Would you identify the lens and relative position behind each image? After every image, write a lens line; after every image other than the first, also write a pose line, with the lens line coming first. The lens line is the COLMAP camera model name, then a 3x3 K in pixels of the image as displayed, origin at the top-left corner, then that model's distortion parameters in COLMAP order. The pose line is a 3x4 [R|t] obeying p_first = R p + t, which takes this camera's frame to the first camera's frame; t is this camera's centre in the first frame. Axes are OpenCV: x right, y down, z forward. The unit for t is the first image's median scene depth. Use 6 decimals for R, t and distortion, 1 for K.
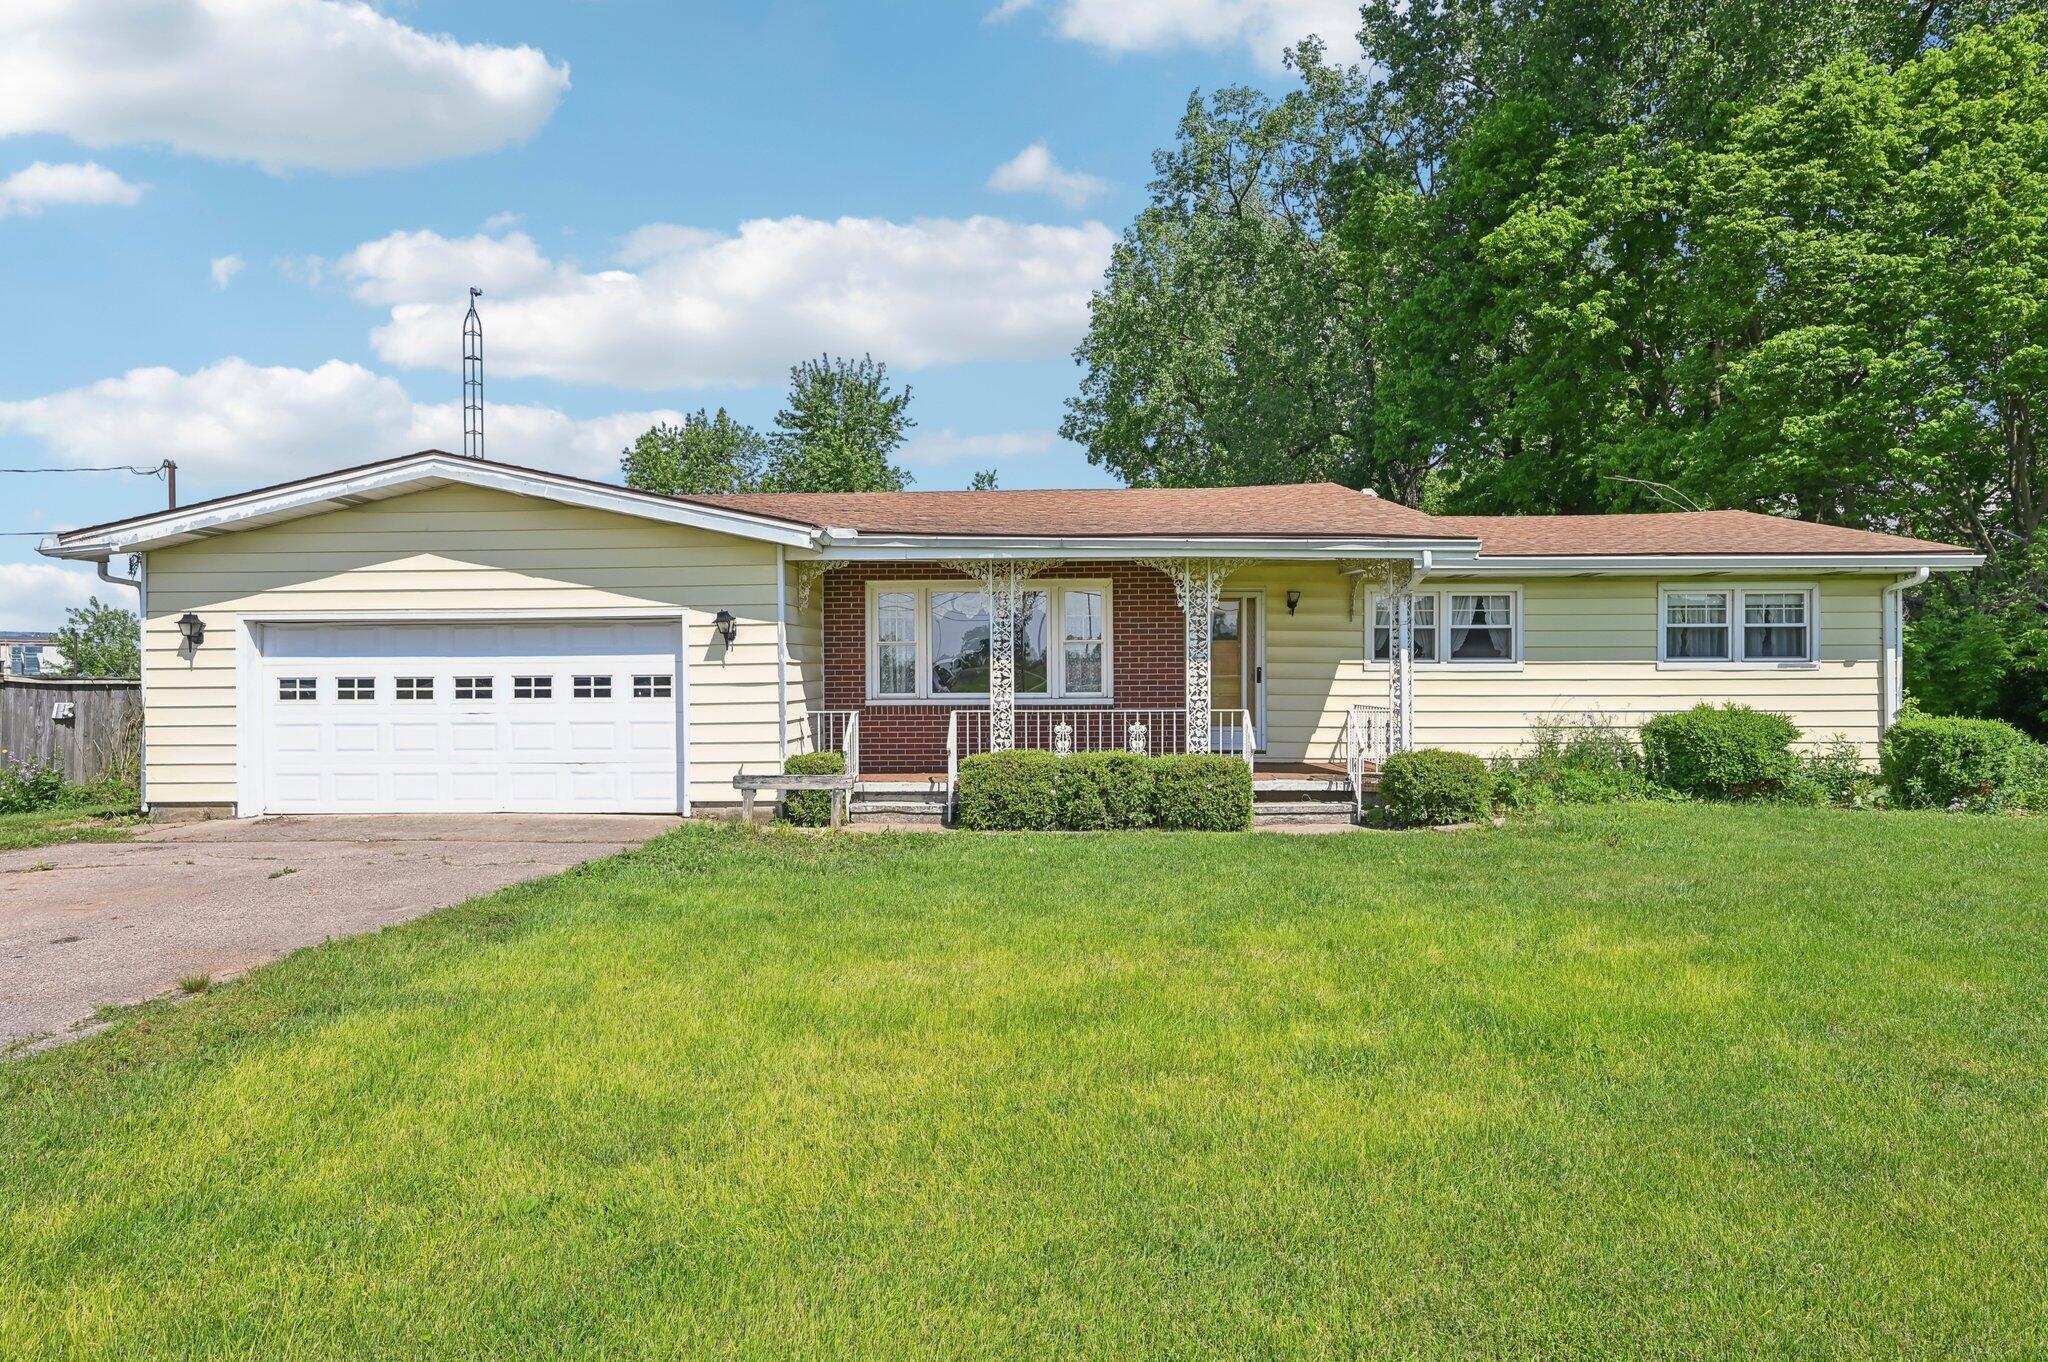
lens RADIAL K [[1122.0, 0, 1023.4], [0, 1122.0, 677.1], [0, 0, 1]] dist [-0.006880, -0.000081]
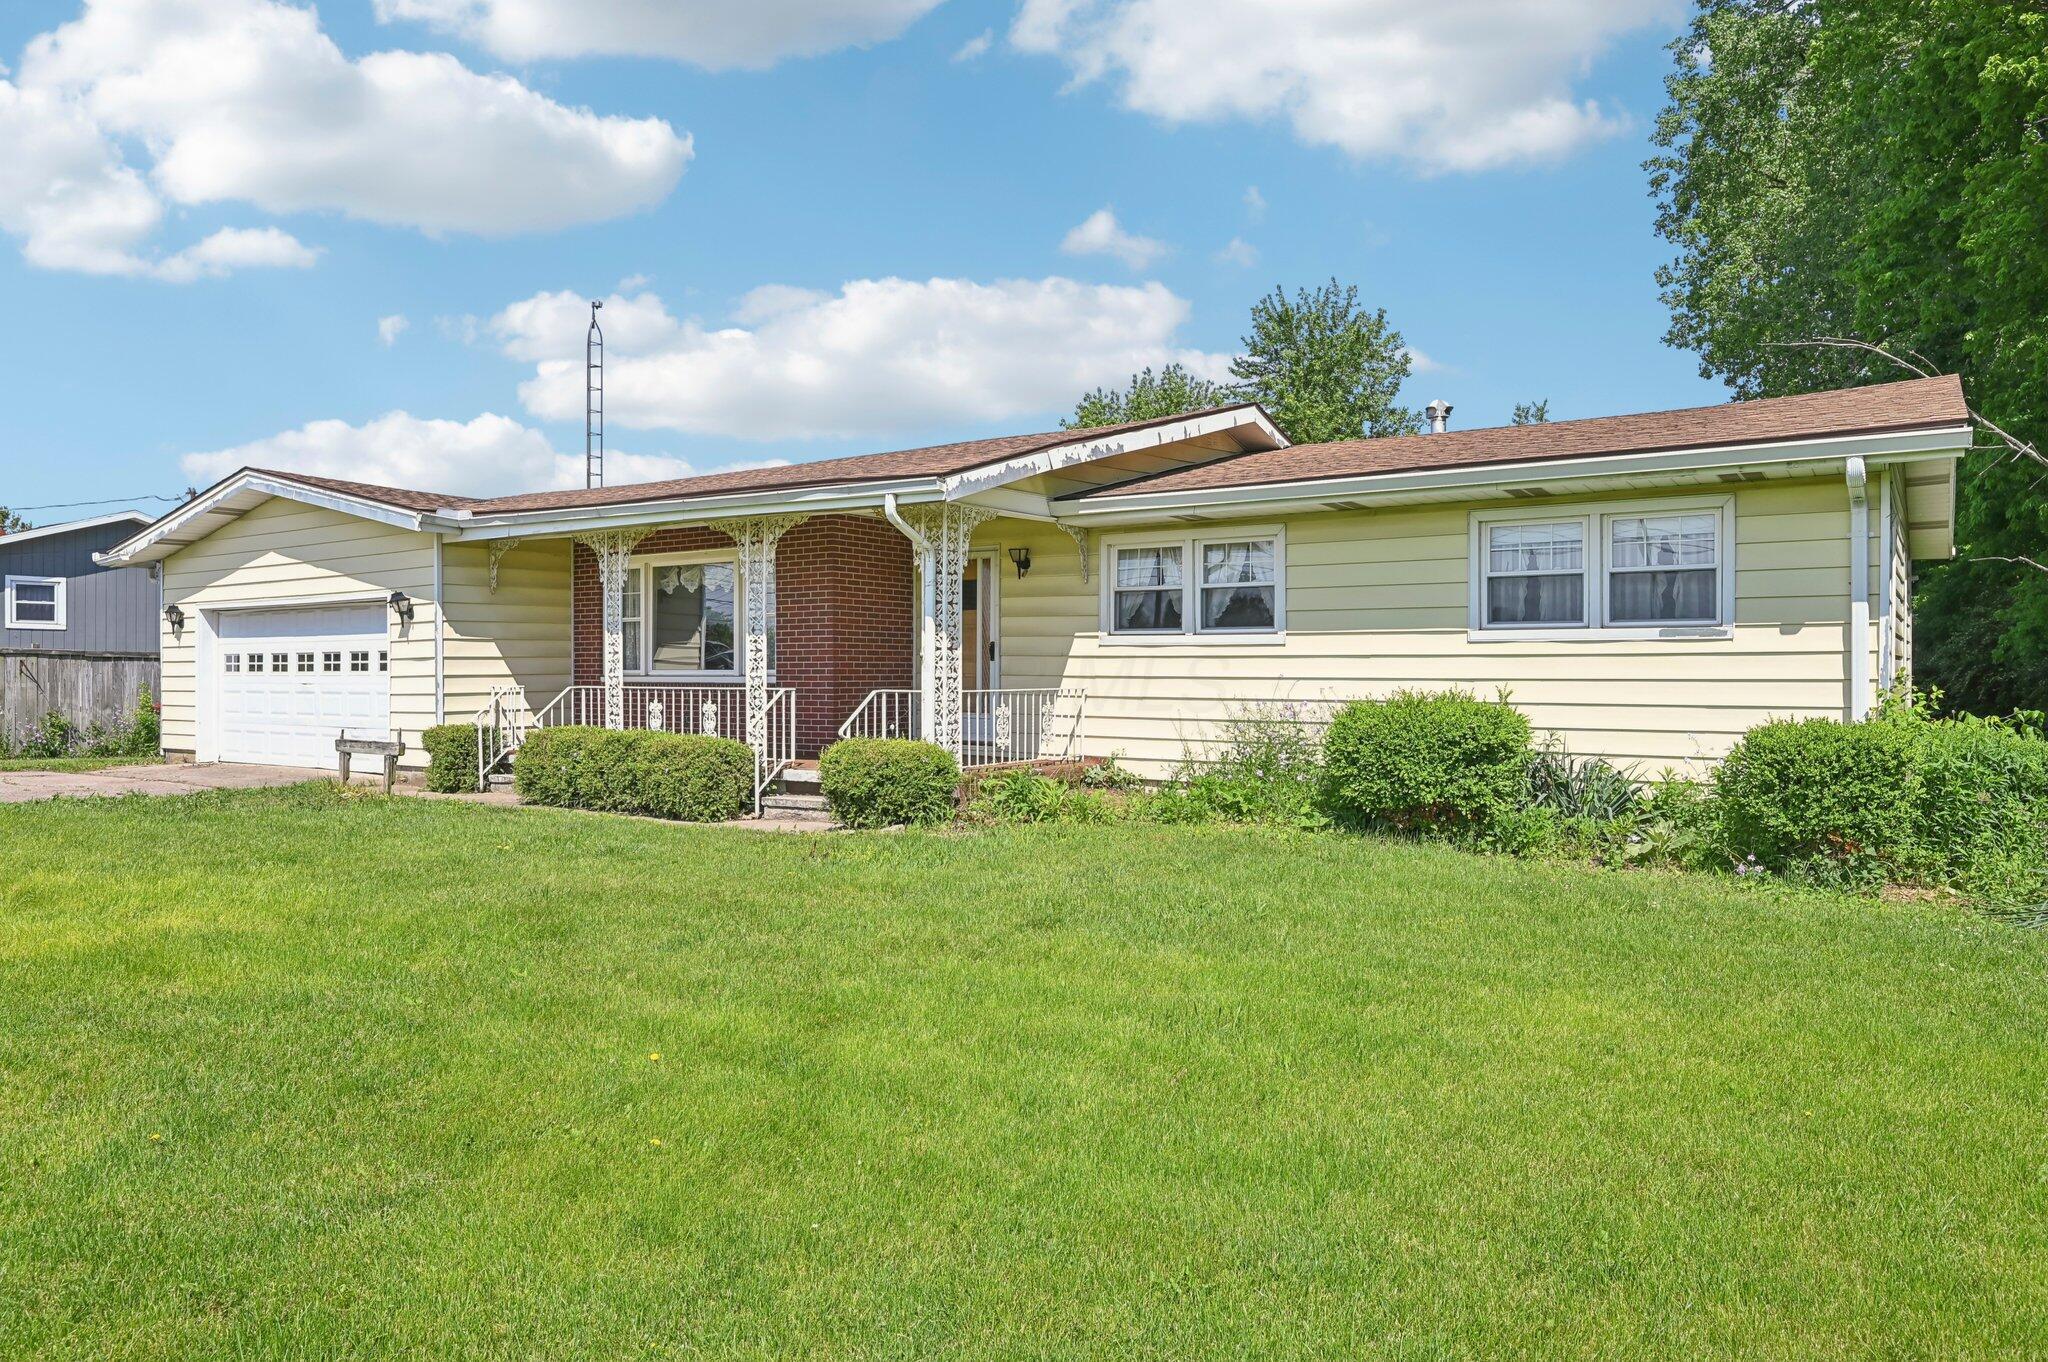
lens RADIAL K [[1302.5, 0, 1024.8], [0, 1302.5, 676.1], [0, 0, 1]] dist [-0.008320, 0.004699]
pose [[0.848493, 0.007462, -0.529155, 0.758868], [-0.003445, 0.999957, 0.008576, 0.008469], [0.529196, -0.005454, 0.848482, 0.198779]]
